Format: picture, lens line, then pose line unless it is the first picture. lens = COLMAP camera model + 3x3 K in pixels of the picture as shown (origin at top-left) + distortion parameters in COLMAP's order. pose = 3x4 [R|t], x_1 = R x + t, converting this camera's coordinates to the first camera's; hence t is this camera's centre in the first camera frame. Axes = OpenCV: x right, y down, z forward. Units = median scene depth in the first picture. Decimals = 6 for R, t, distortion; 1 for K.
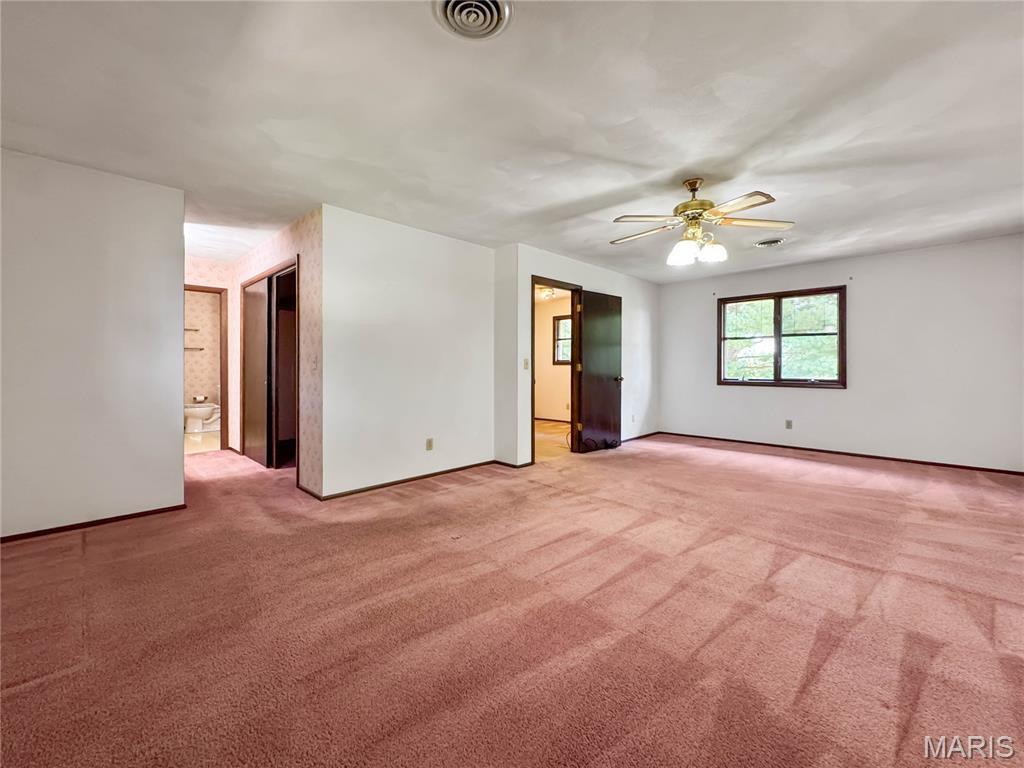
lens RADIAL K [[414.8, 0, 512.2], [0, 414.8, 368.4], [0, 0, 1]] dist [0.001869, 0.000567]
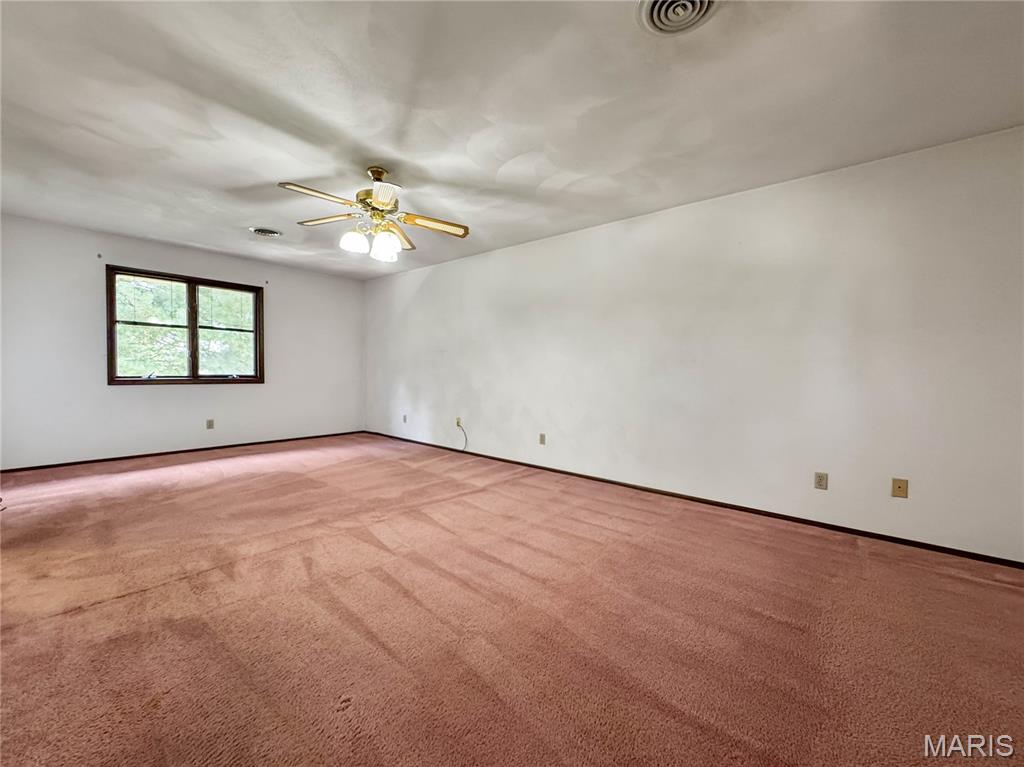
lens RADIAL K [[414.8, 0, 512.2], [0, 414.8, 367.9], [0, 0, 1]] dist [0.001869, 0.000567]
pose [[-0.064800, 0.005499, 0.997883, -0.318020], [-0.008843, 0.999942, -0.006085, 0.010123], [-0.997859, -0.009219, -0.064748, 0.424887]]
